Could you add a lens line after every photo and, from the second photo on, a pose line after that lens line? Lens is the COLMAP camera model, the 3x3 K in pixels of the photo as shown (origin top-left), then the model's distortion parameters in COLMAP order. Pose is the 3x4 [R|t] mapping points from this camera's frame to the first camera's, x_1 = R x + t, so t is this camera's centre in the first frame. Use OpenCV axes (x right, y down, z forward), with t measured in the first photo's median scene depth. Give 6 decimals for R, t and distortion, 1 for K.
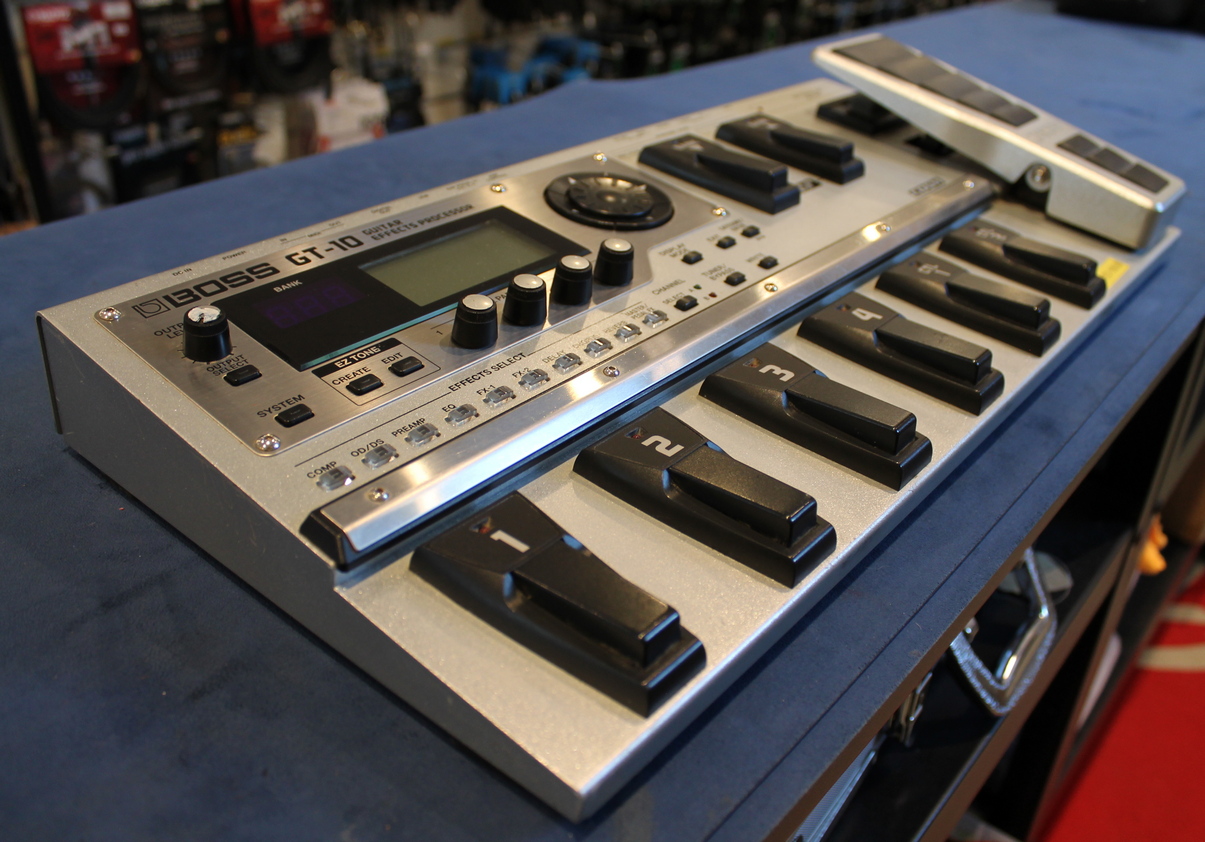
lens RADIAL K [[1111.4, 0, 599.0], [0, 1111.4, 422.2], [0, 0, 1]] dist [-0.091360, 0.021290]
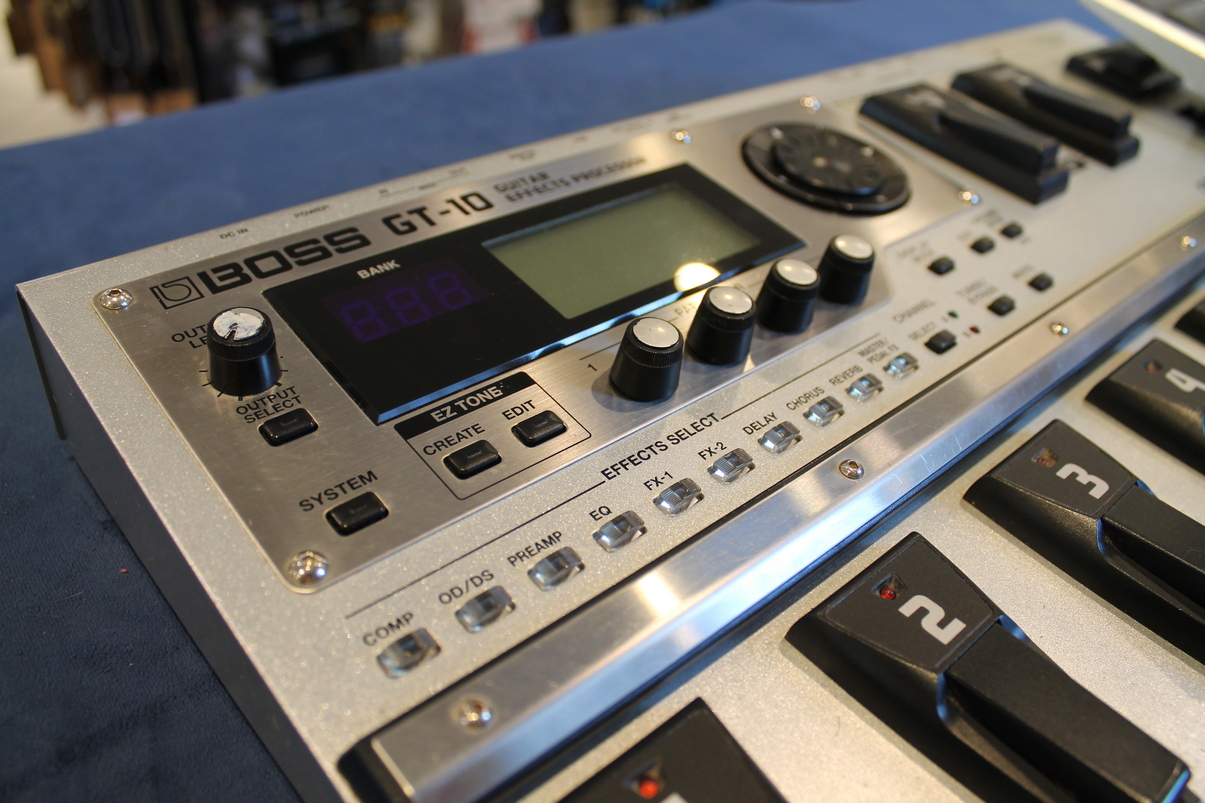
lens RADIAL K [[987.2, 0, 582.8], [0, 987.2, 422.2], [0, 0, 1]] dist [-0.129856, 0.089443]
pose [[0.988301, 0.119031, -0.095351, -0.086046], [-0.106653, 0.986306, 0.125803, -0.118512], [0.109020, -0.114162, 0.987462, 0.395800]]
